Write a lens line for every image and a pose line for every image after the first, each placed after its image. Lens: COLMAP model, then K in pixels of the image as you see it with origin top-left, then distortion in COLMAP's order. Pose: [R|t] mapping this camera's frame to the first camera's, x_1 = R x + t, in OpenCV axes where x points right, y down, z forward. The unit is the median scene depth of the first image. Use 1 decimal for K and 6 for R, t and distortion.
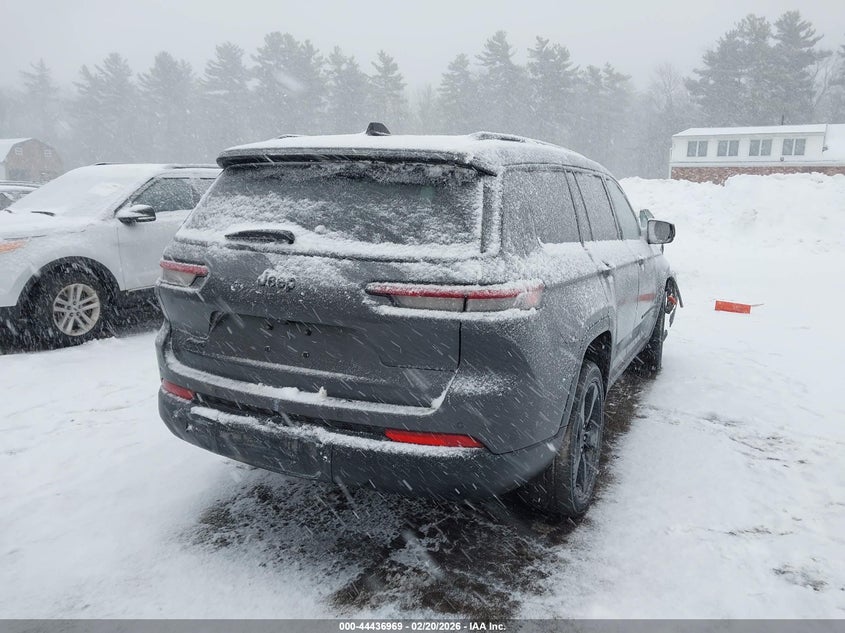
lens RADIAL K [[646.3, 0, 417.6], [0, 646.3, 317.4], [0, 0, 1]] dist [0.029487, 0.000249]
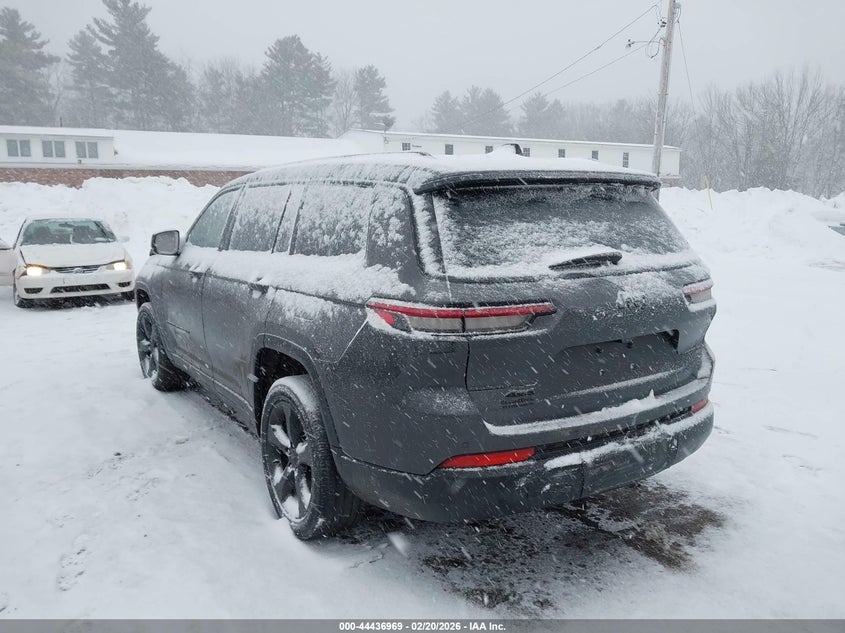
lens RADIAL K [[646.3, 0, 417.9], [0, 646.3, 315.9], [0, 0, 1]] dist [0.029487, 0.000249]
pose [[0.528429, -0.179162, 0.829858, -1.154837], [0.181990, 0.978661, 0.095403, -0.177352], [-0.829242, 0.100612, 0.549759, 0.652779]]
